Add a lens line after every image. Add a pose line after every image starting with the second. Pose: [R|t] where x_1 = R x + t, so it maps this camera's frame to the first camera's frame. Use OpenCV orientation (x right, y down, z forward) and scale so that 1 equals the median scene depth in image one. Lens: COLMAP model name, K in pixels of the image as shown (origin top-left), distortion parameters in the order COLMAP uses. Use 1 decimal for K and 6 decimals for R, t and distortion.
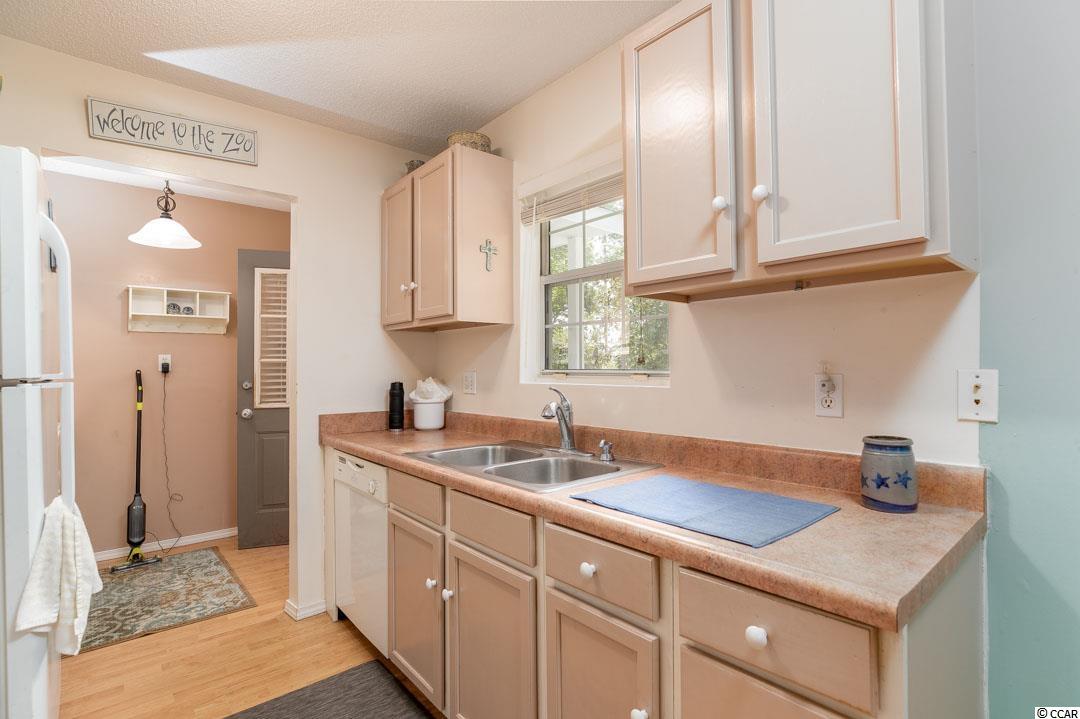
lens RADIAL K [[518.1, 0, 537.9], [0, 518.1, 357.2], [0, 0, 1]] dist [-0.018454, 0.007768]
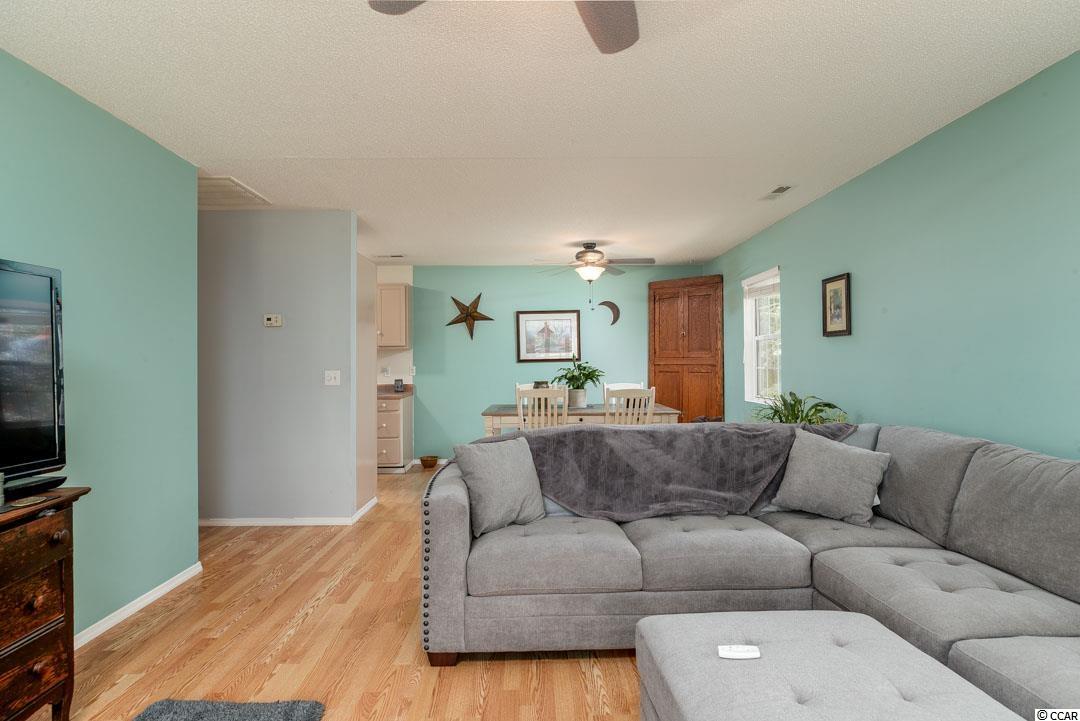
lens RADIAL K [[556.1, 0, 539.9], [0, 556.1, 356.1], [0, 0, 1]] dist [-0.004613, 0.001059]
pose [[0.636090, 0.007401, 0.771579, -1.458000], [-0.009746, 0.999951, -0.001557, -0.045215], [-0.771553, -0.006530, 0.636131, -1.946737]]
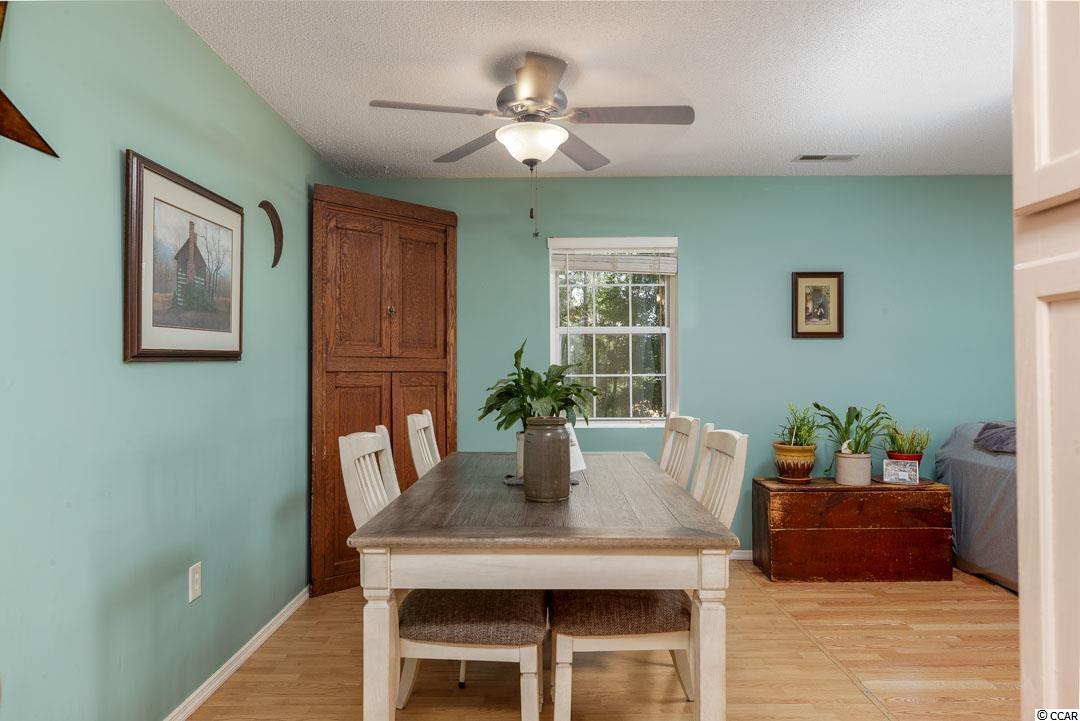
lens RADIAL K [[690.2, 0, 539.7], [0, 690.2, 364.2], [0, 0, 1]] dist [-0.002452, 0.000509]
pose [[-0.760259, 0.009833, 0.649545, -0.221343], [-0.008151, 0.999662, -0.024674, 0.007652], [-0.649569, -0.024053, -0.759922, 0.393738]]
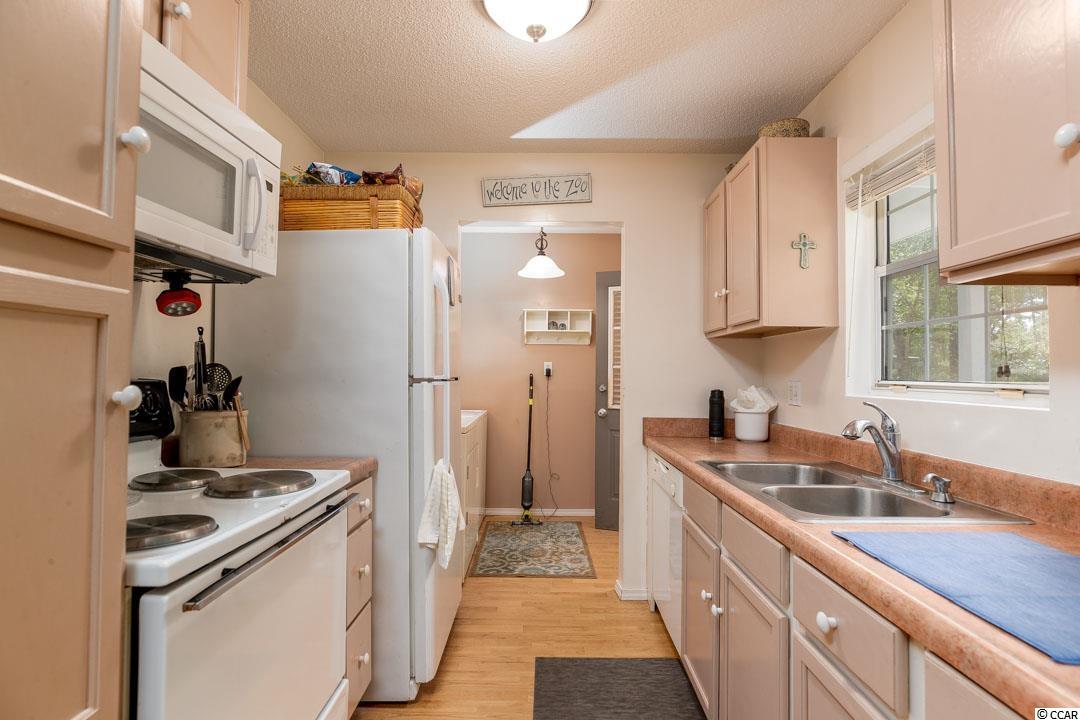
lens RADIAL K [[518.1, 0, 542.3], [0, 518.1, 356.9], [0, 0, 1]] dist [-0.018454, 0.007768]
pose [[0.757664, -0.006324, -0.652614, 0.142510], [-0.002851, 0.999911, -0.013000, -0.001210], [0.652638, 0.011711, 0.757579, 0.034223]]
